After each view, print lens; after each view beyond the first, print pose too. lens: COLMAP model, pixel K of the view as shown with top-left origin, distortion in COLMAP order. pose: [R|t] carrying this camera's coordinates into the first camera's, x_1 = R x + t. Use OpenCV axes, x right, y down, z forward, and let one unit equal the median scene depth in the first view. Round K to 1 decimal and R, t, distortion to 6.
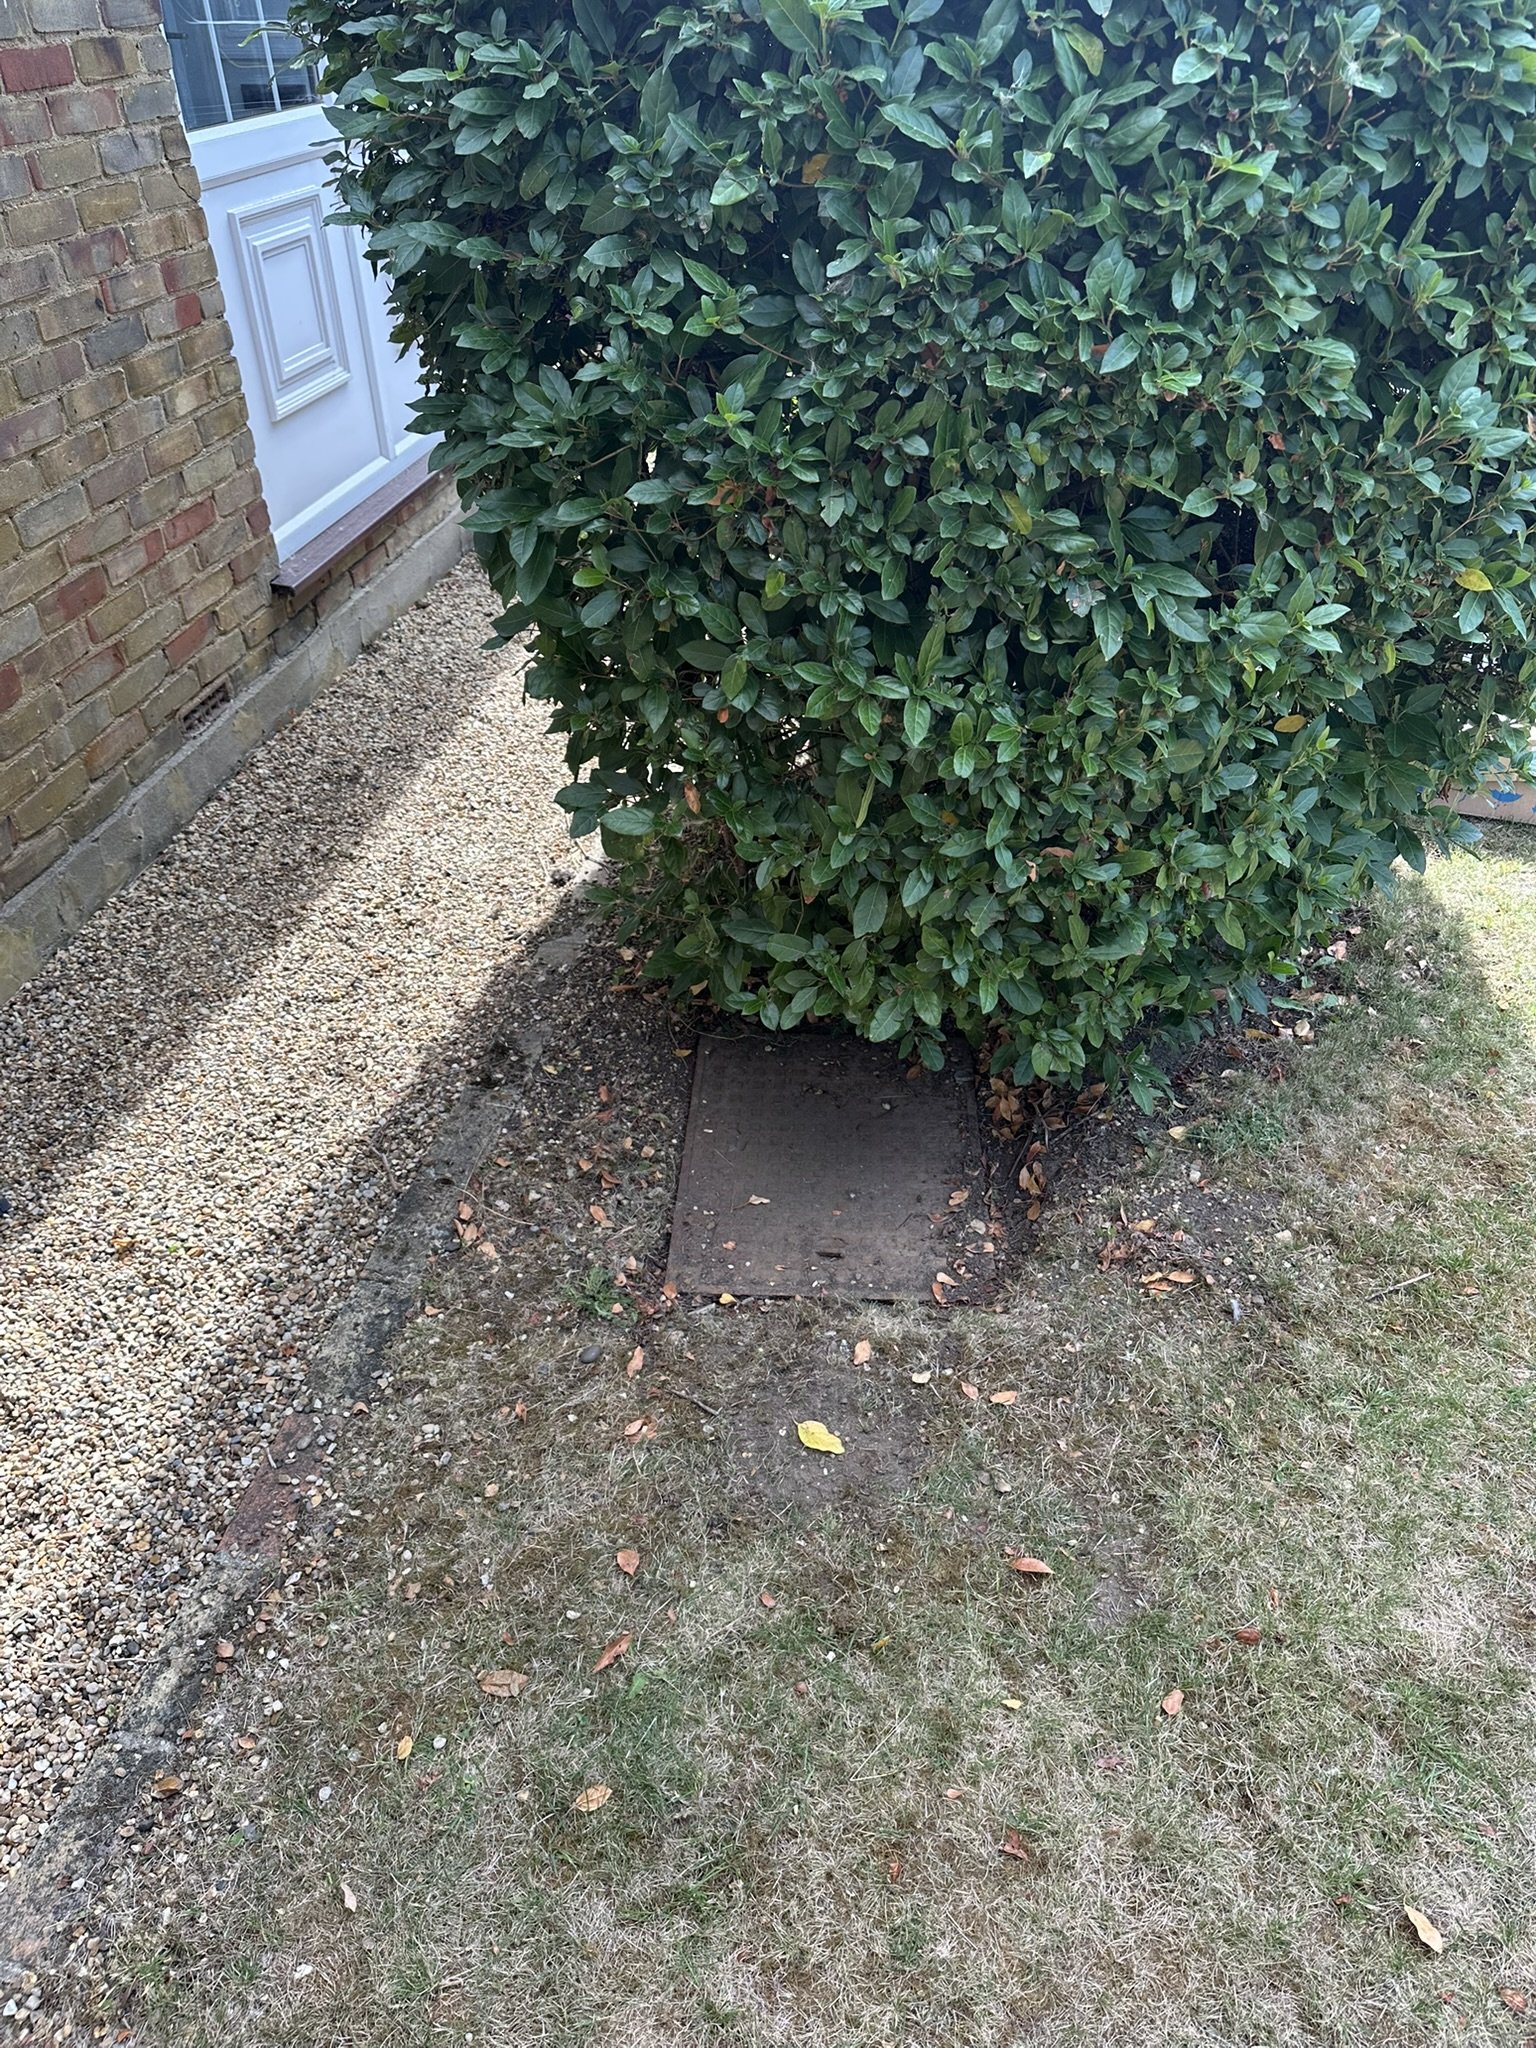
lens RADIAL K [[1446.9, 0, 773.3], [0, 1446.9, 1021.4], [0, 0, 1]] dist [0.054328, -0.064910]
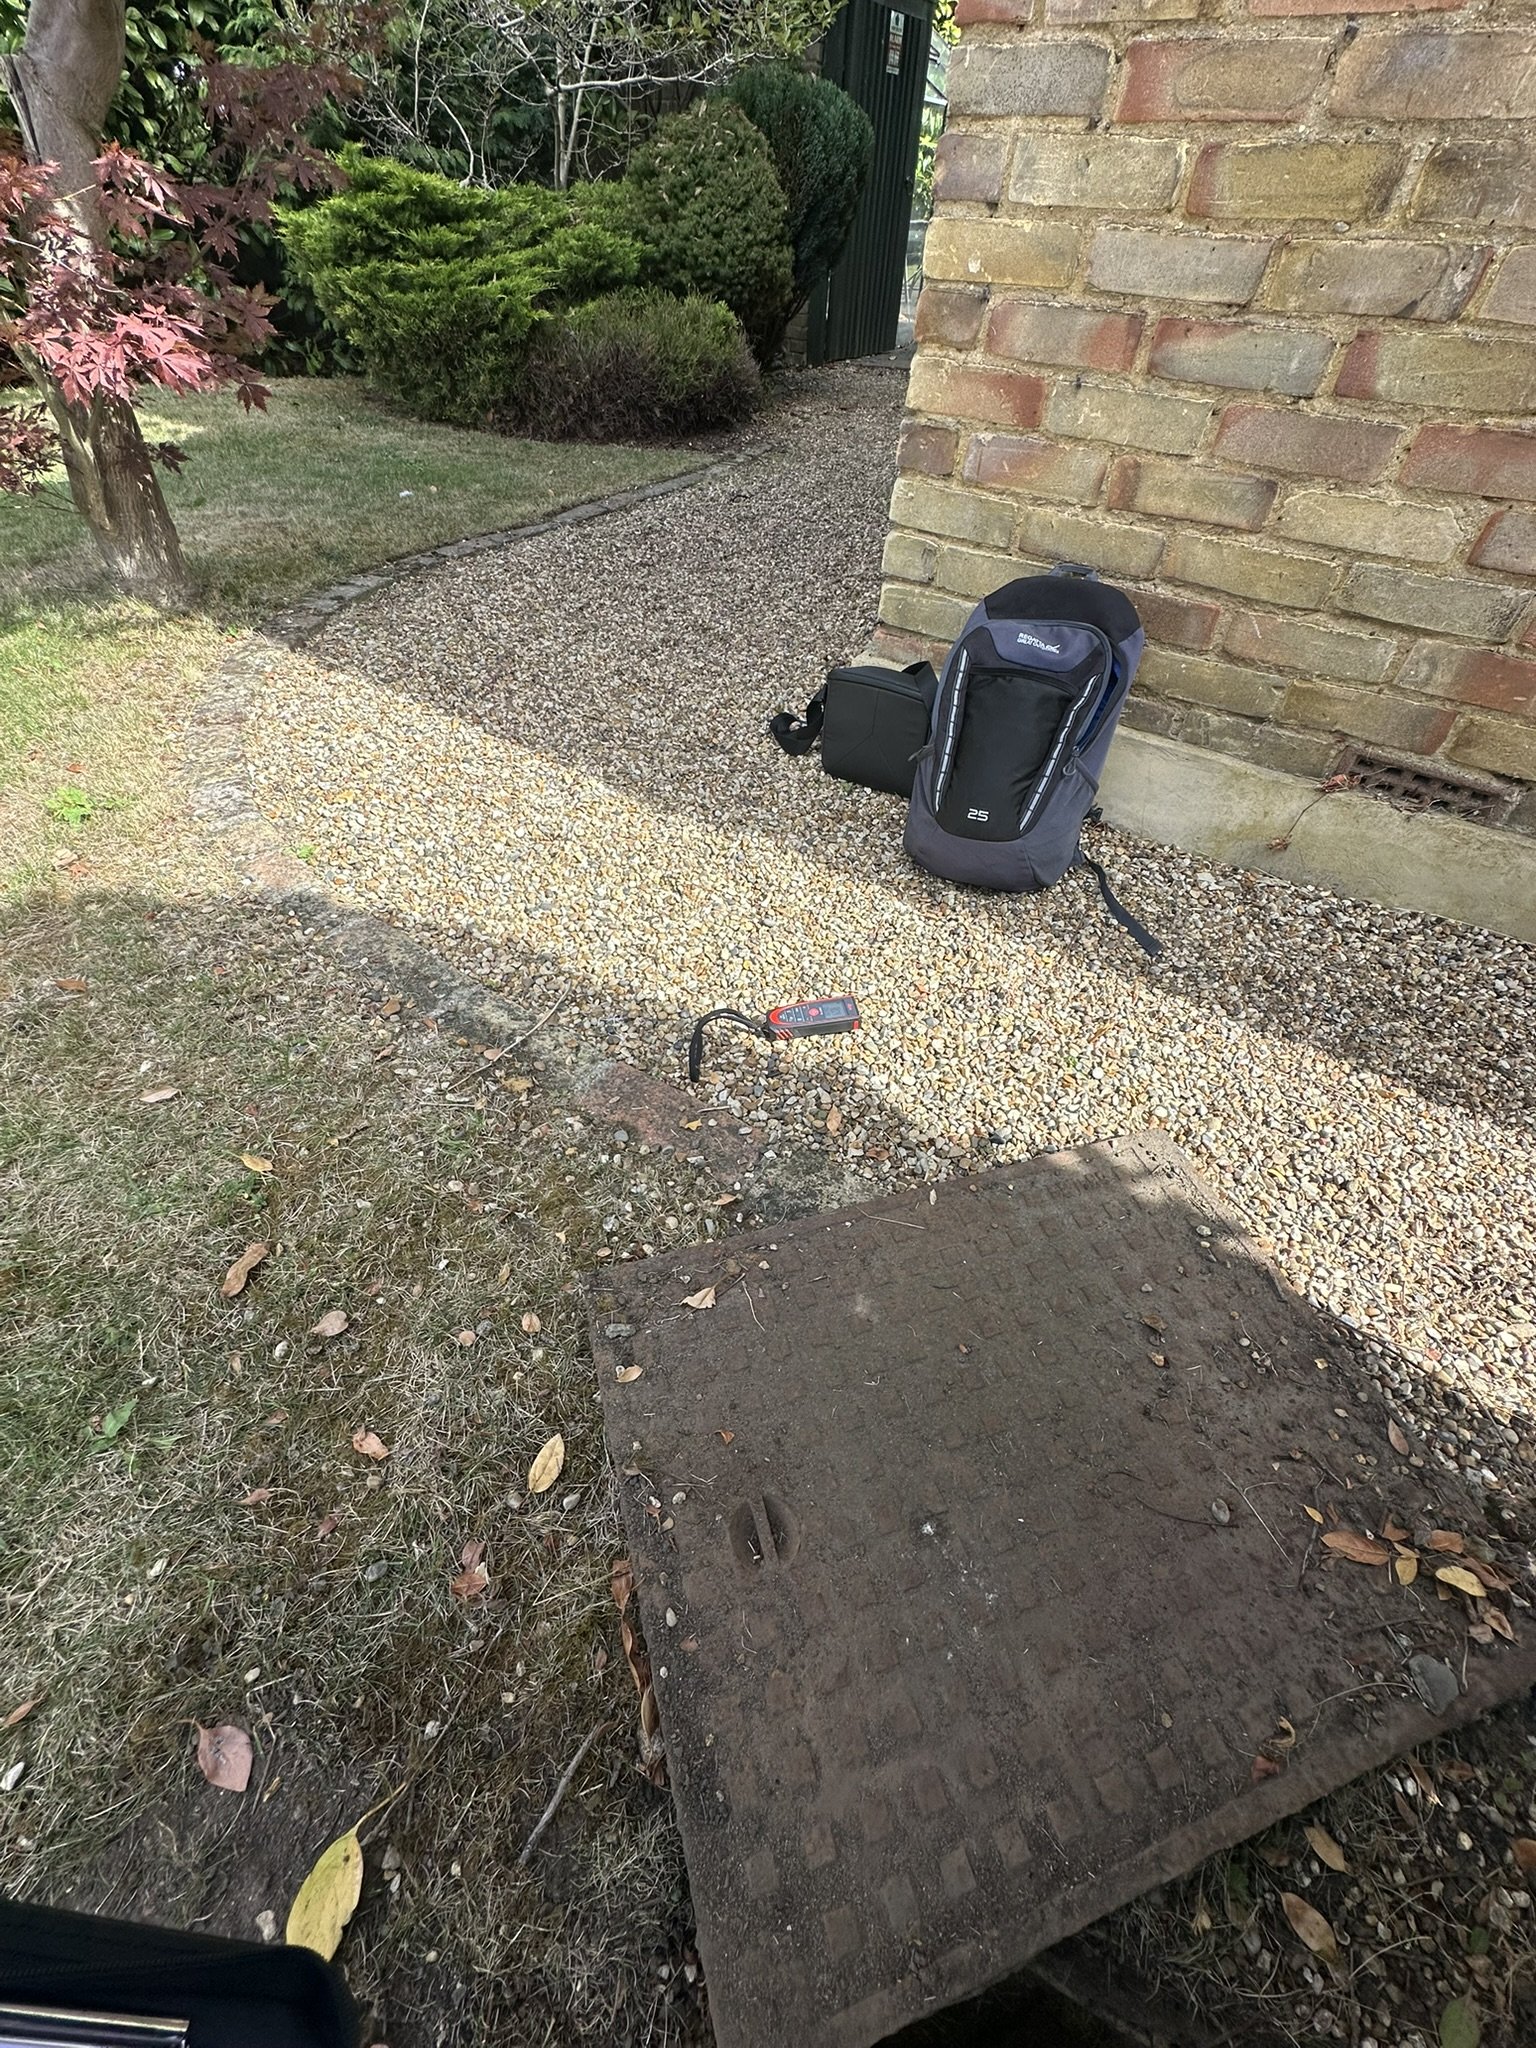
lens RADIAL K [[819.3, 0, 771.3], [0, 819.3, 1020.3], [0, 0, 1]] dist [-0.004909, 0.001082]
pose [[-0.352966, 0.650503, -0.672504, -0.062033], [-0.590619, 0.402553, 0.699371, -0.097109], [0.725661, 0.644048, 0.242112, 0.914295]]
